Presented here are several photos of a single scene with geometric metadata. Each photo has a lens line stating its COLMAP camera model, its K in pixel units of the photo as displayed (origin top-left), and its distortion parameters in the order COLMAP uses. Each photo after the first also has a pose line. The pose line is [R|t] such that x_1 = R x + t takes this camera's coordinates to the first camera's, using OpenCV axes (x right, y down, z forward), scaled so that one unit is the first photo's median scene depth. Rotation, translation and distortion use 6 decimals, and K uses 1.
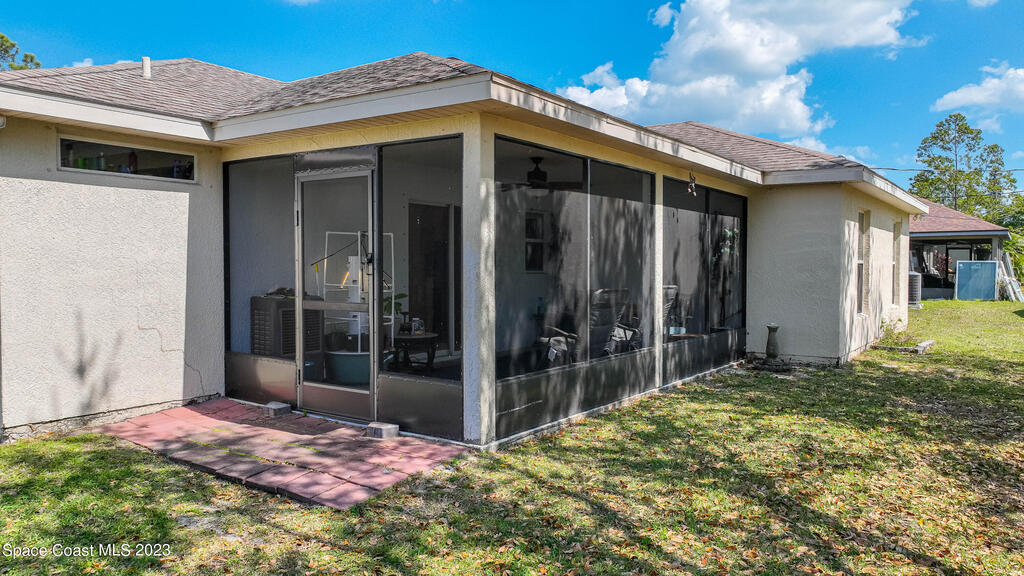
lens RADIAL K [[734.7, 0, 512.0], [0, 734.7, 288.0], [0, 0, 1]] dist [0.003413, 0.000749]
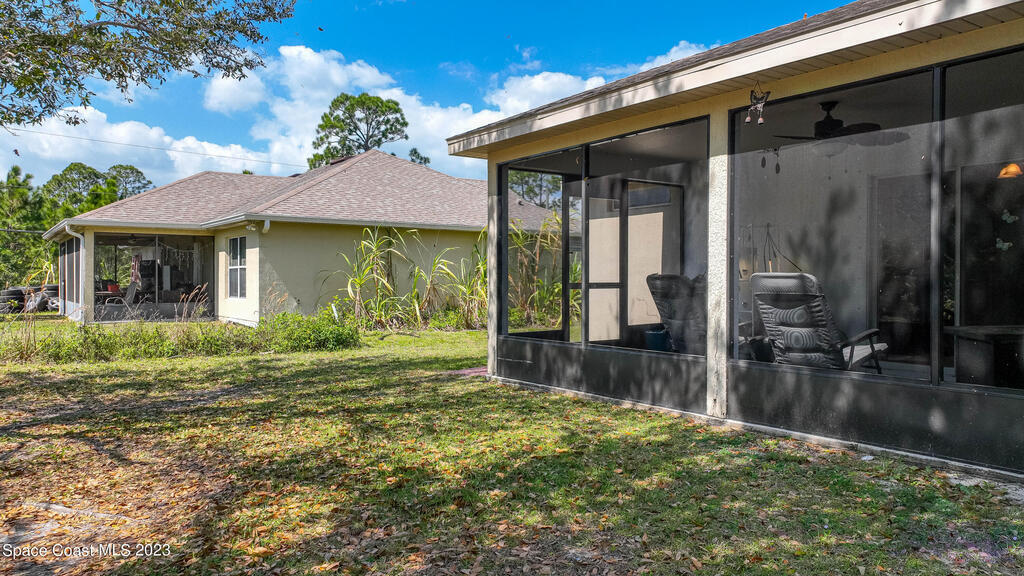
lens RADIAL K [[734.7, 0, 512.0], [0, 734.7, 288.0], [0, 0, 1]] dist [0.003413, 0.000749]
pose [[-0.338837, 0.007383, -0.940816, 1.118385], [-0.031204, 0.999331, 0.019080, 0.006670], [0.940327, 0.035822, -0.338380, 1.275392]]
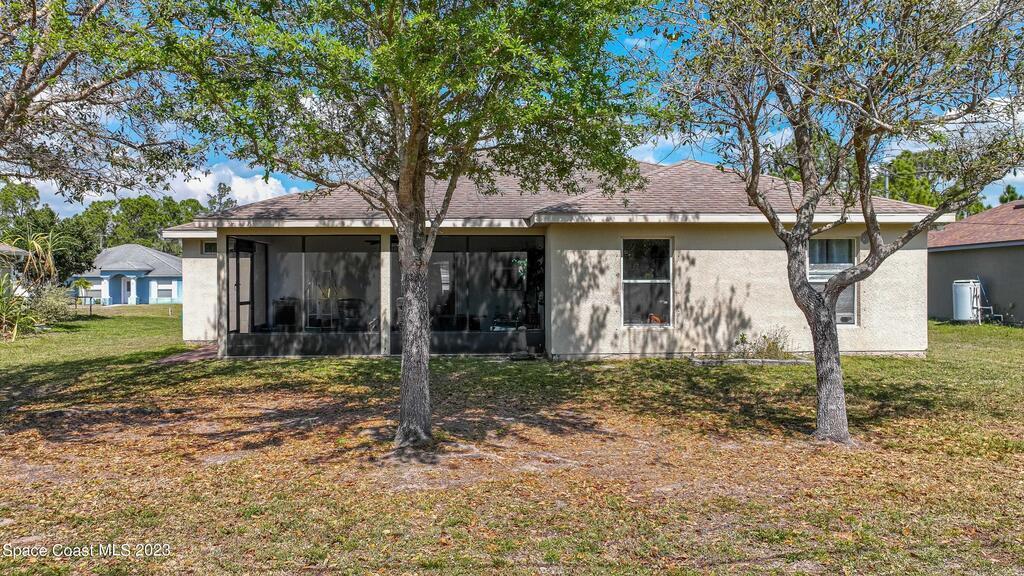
lens RADIAL K [[734.7, 0, 512.0], [0, 734.7, 288.0], [0, 0, 1]] dist [0.003413, 0.000749]
pose [[0.603552, -0.004008, -0.797313, 2.178044], [-0.019137, 0.999626, -0.019511, 0.003667], [0.797094, 0.027034, 0.603250, 0.208371]]
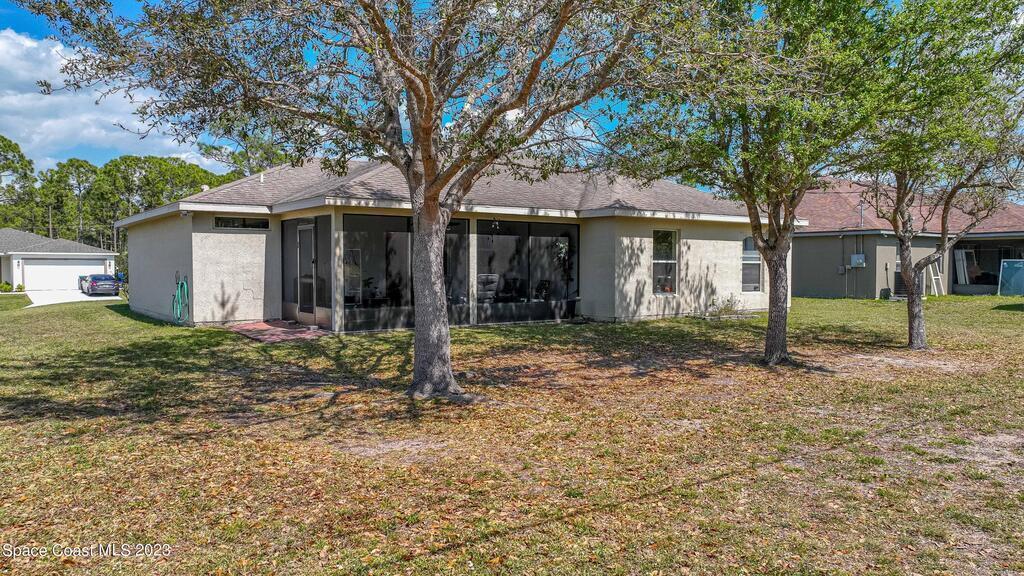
lens RADIAL K [[734.7, 0, 512.0], [0, 734.7, 288.0], [0, 0, 1]] dist [0.003413, 0.000749]
pose [[0.940508, 0.008138, -0.339675, 1.193518], [-0.008486, 0.999964, 0.000460, 0.040561], [0.339666, 0.002450, 0.940543, -1.044080]]
